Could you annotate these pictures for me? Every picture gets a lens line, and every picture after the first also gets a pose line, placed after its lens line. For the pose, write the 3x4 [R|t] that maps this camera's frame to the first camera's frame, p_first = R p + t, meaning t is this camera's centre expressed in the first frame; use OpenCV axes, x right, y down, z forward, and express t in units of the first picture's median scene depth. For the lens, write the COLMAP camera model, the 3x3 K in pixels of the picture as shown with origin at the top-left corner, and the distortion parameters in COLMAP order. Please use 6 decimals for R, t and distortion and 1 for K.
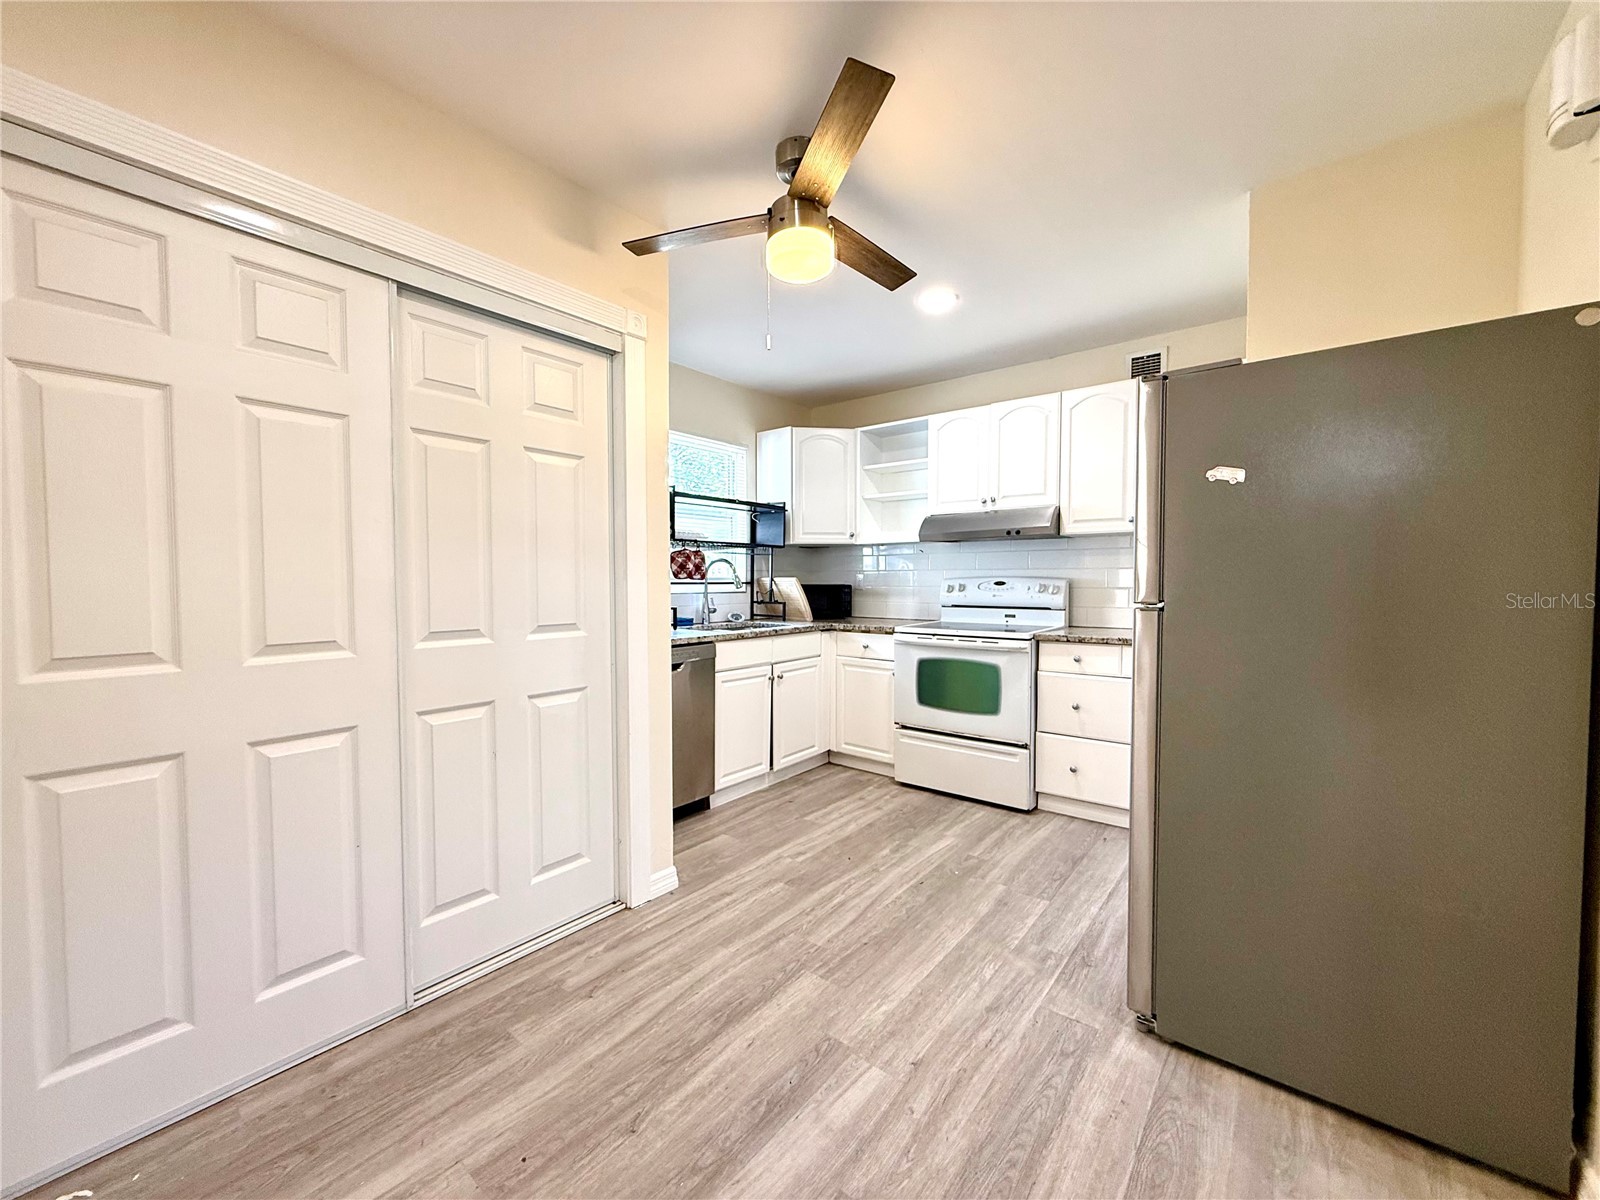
lens RADIAL K [[635.8, 0, 795.2], [0, 635.8, 602.4], [0, 0, 1]] dist [-0.000283, 0.000374]
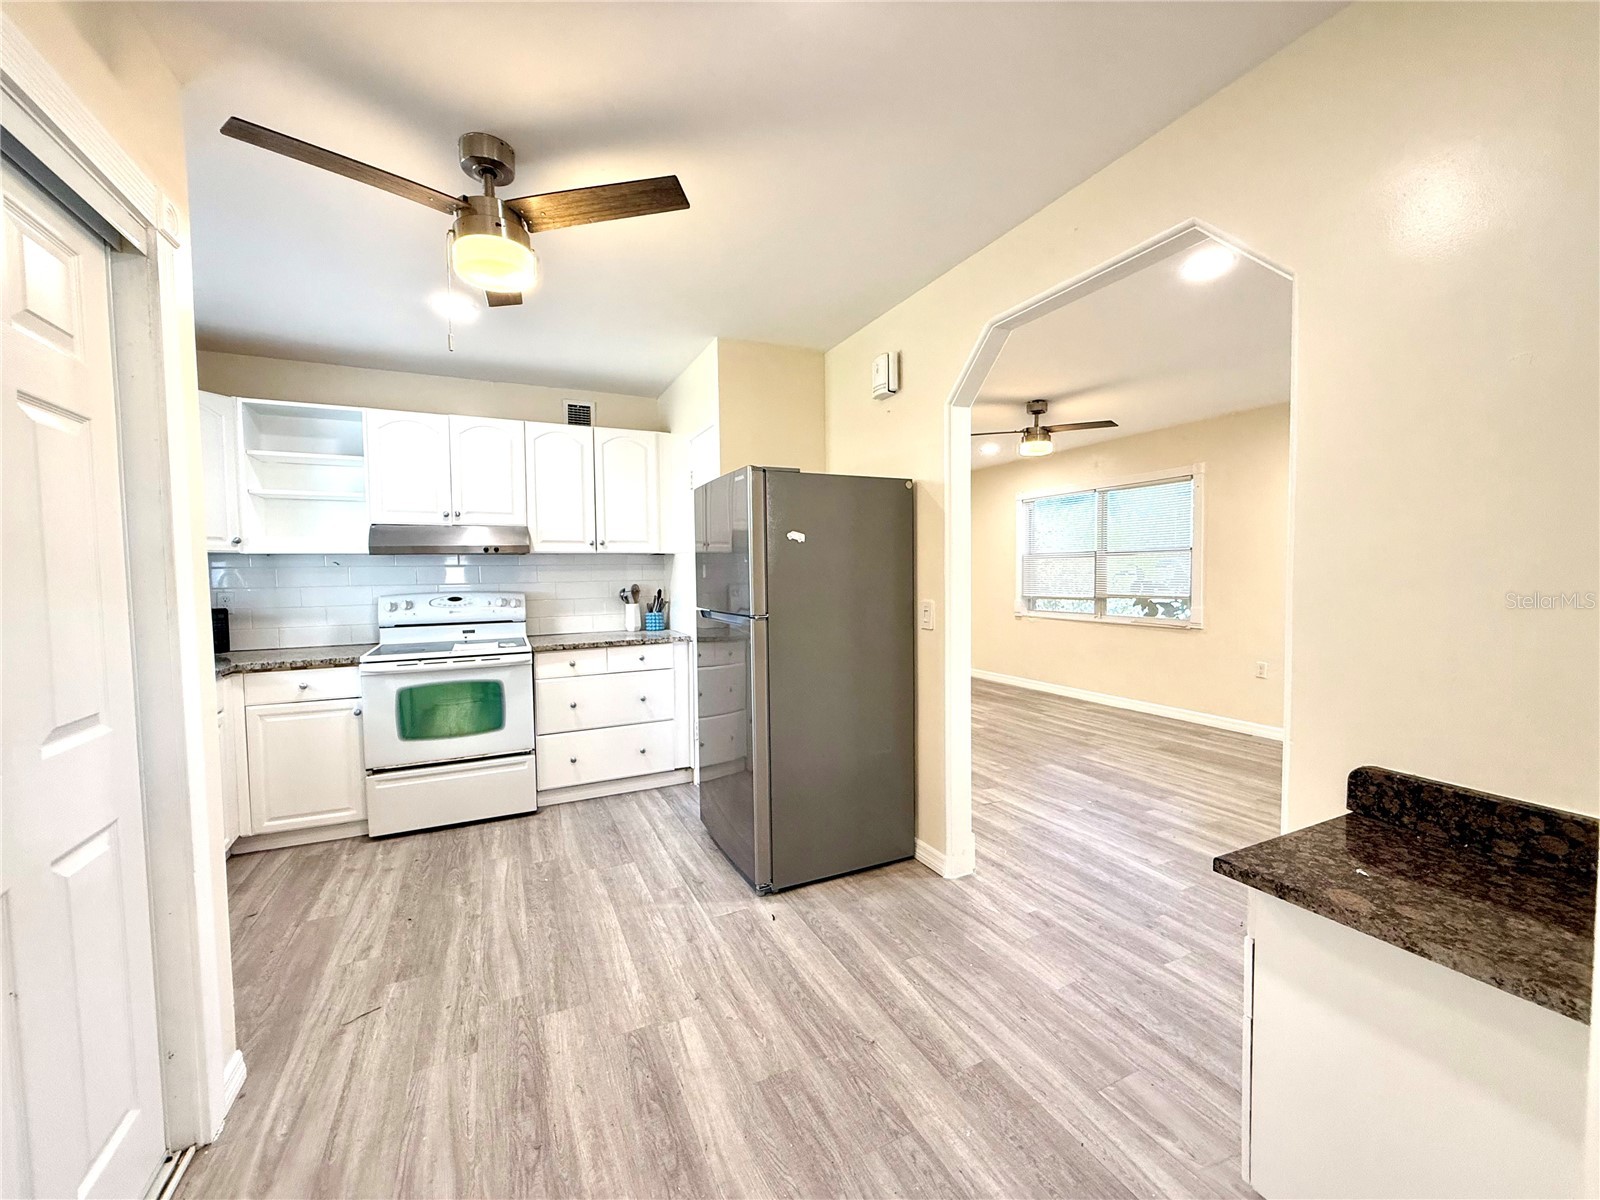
lens RADIAL K [[635.8, 0, 794.9], [0, 635.8, 601.1], [0, 0, 1]] dist [-0.000283, 0.000374]
pose [[0.432491, -0.046127, 0.900458, -0.375441], [0.046668, 0.998497, 0.028734, -0.034740], [-0.900430, 0.029595, 0.433994, 0.123172]]
